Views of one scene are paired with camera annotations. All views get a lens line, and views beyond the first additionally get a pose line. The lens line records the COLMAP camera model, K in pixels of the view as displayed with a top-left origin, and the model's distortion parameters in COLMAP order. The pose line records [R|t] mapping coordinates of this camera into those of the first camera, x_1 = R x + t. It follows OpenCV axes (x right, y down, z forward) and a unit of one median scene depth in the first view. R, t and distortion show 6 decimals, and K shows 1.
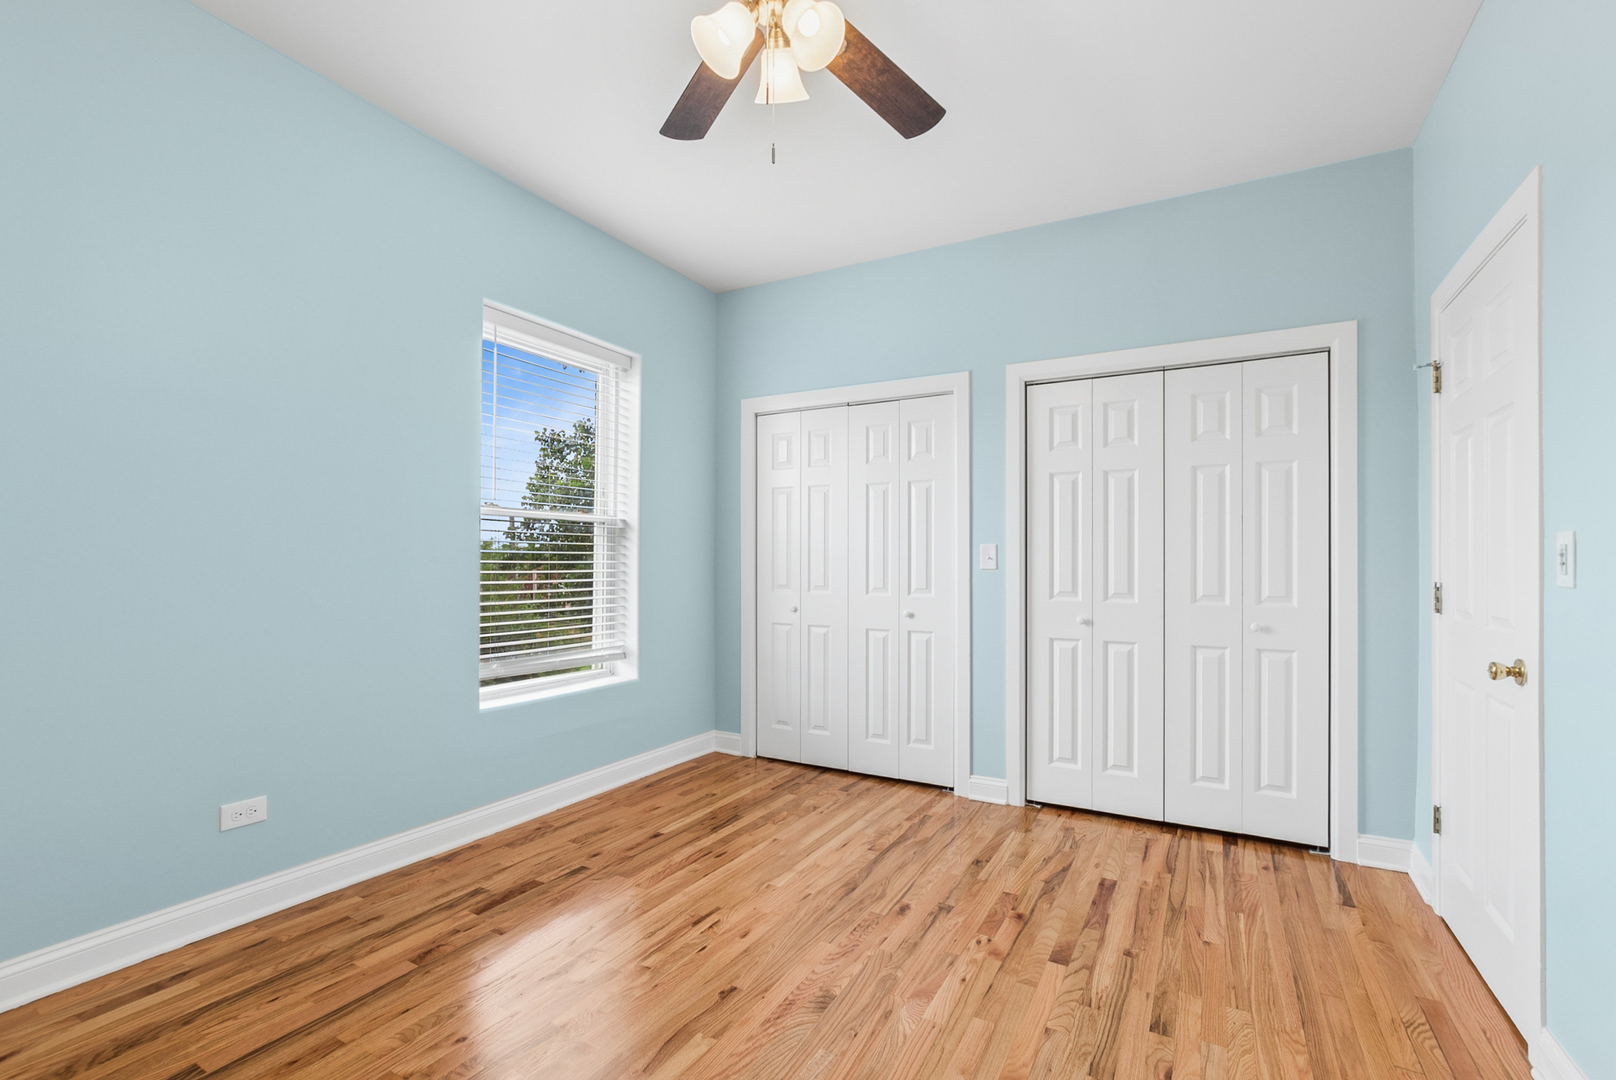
lens RADIAL K [[716.1, 0, 816.6], [0, 716.1, 555.3], [0, 0, 1]] dist [-0.001447, 0.000703]
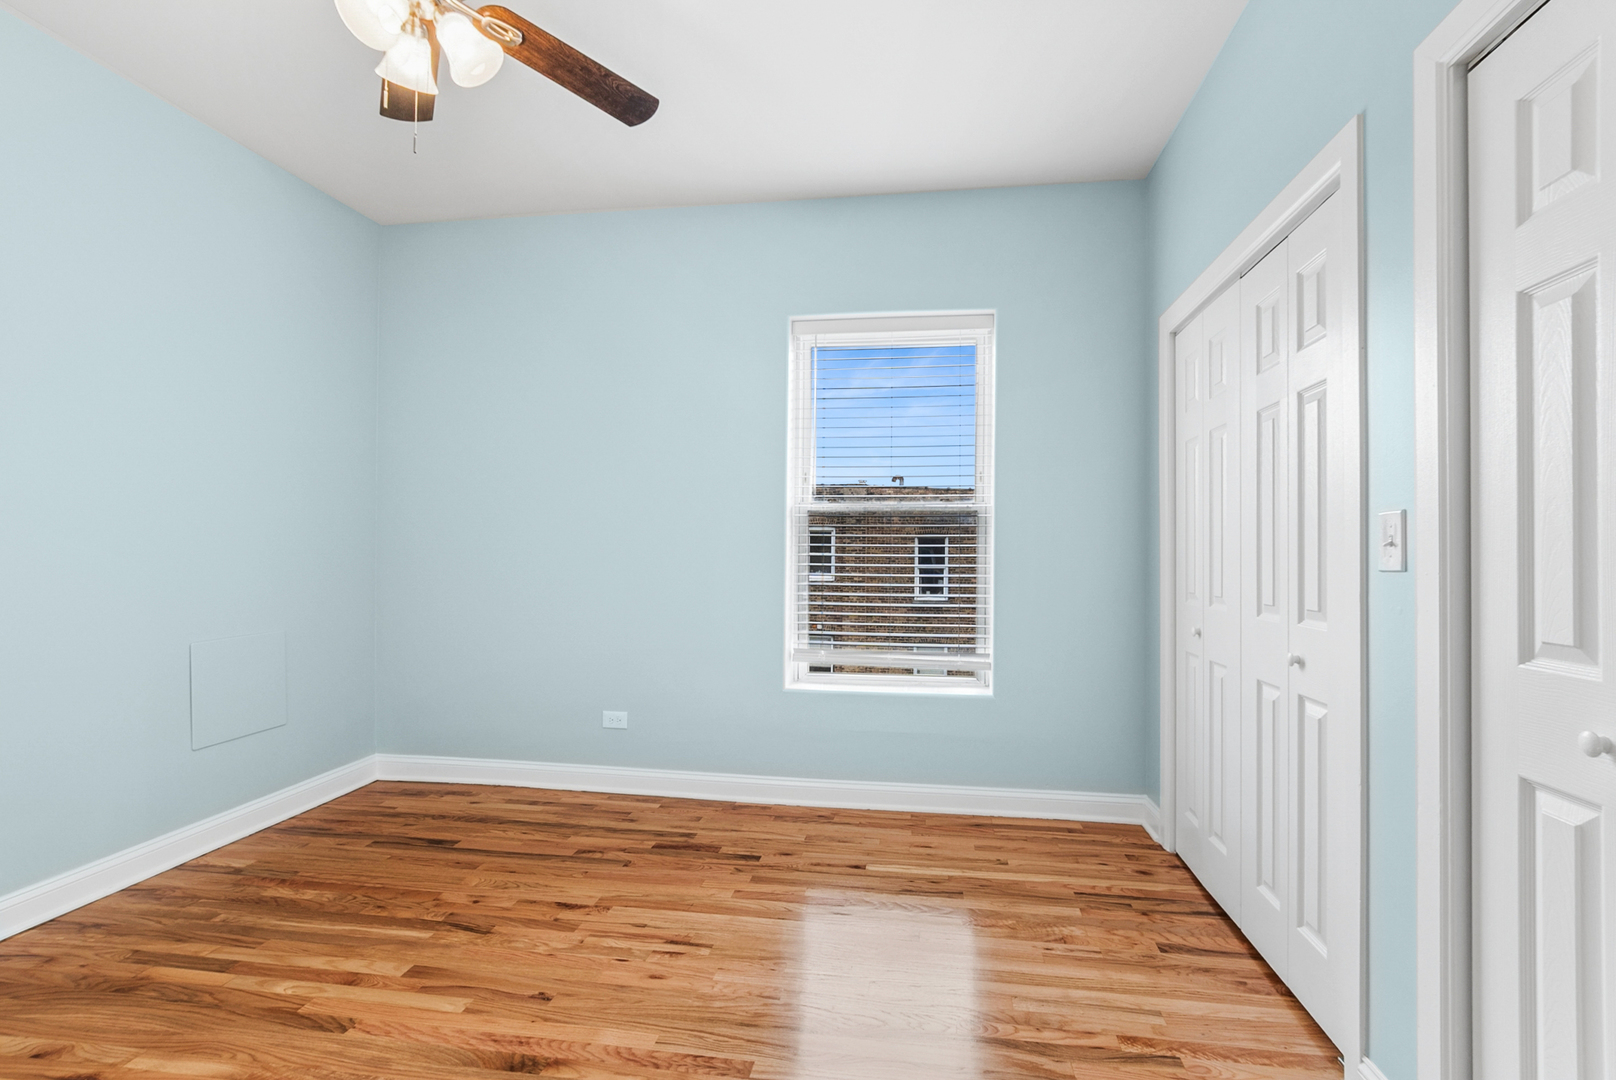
lens RADIAL K [[726.4, 0, 808.0], [0, 726.4, 540.0], [0, 0, 1]] dist [-0.004724, -0.000055]
pose [[0.350514, -0.022526, -0.936286, 0.535602], [0.005441, 0.999743, -0.022015, 0.010756], [0.936542, 0.002622, 0.350547, 0.571451]]
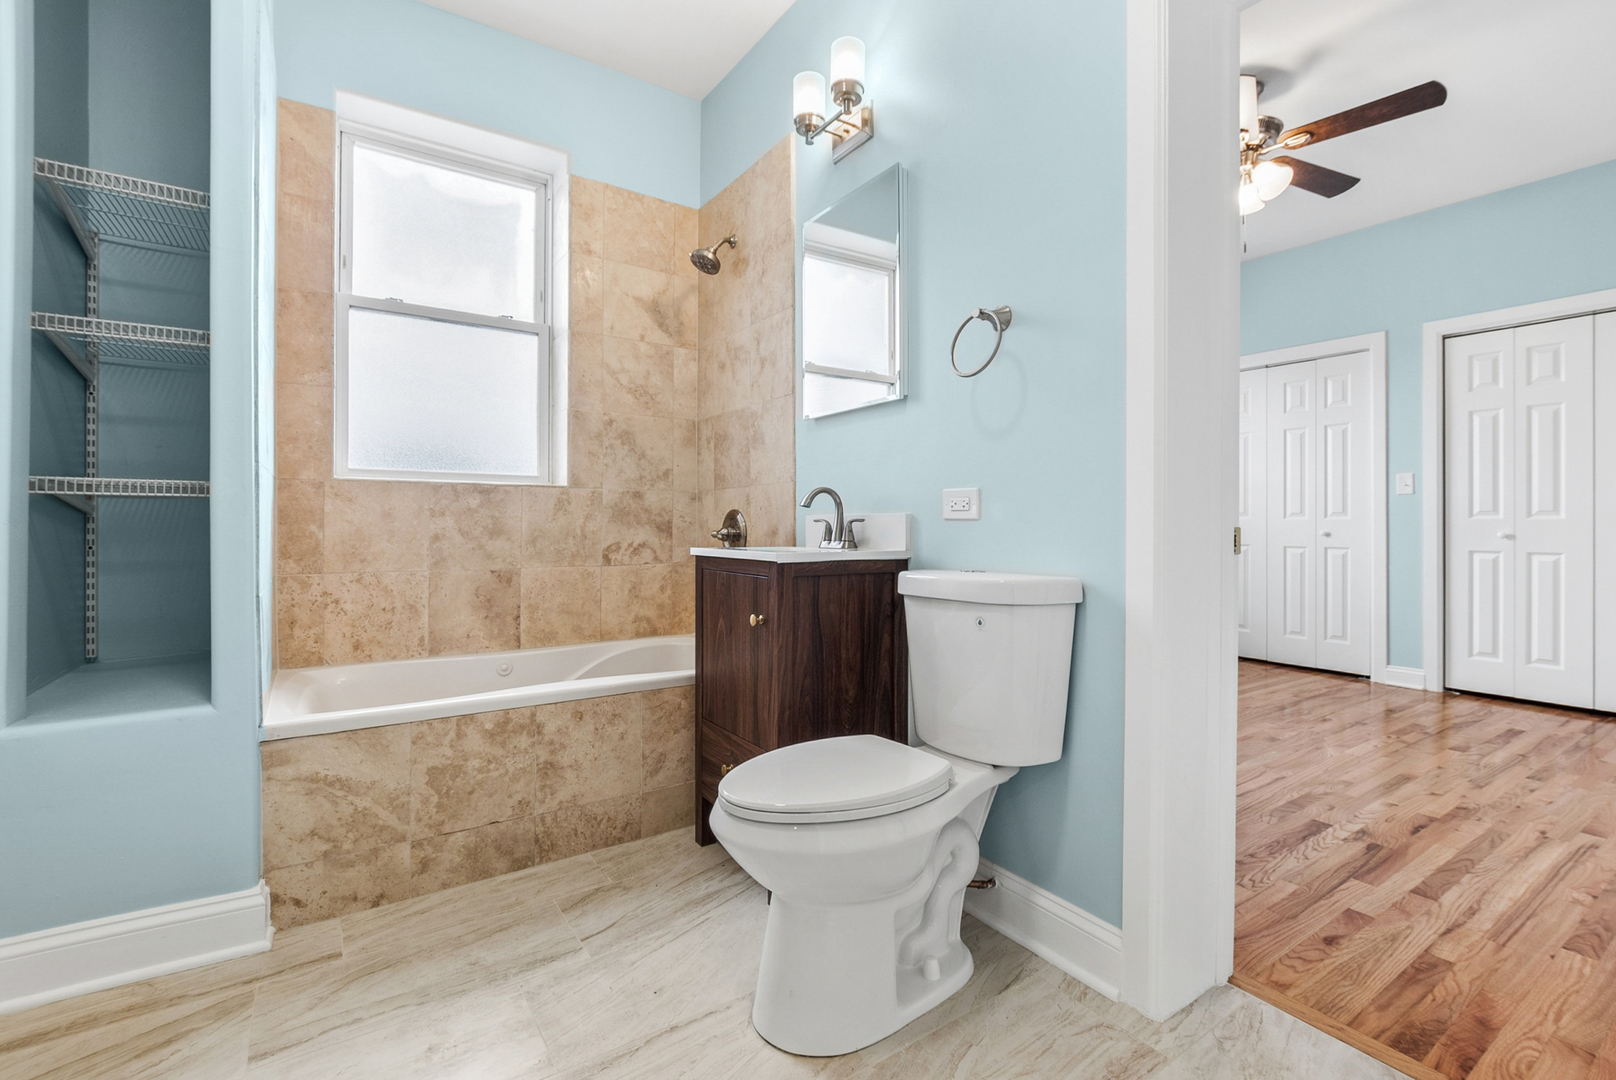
lens RADIAL K [[719.6, 0, 840.1], [0, 719.6, 519.8], [0, 0, 1]] dist [-0.001124, -0.000126]
pose [[0.900252, -0.001413, -0.435367, -0.092542], [0.003409, 0.999987, 0.003804, 0.056933], [0.435355, -0.004909, 0.900245, -0.522283]]
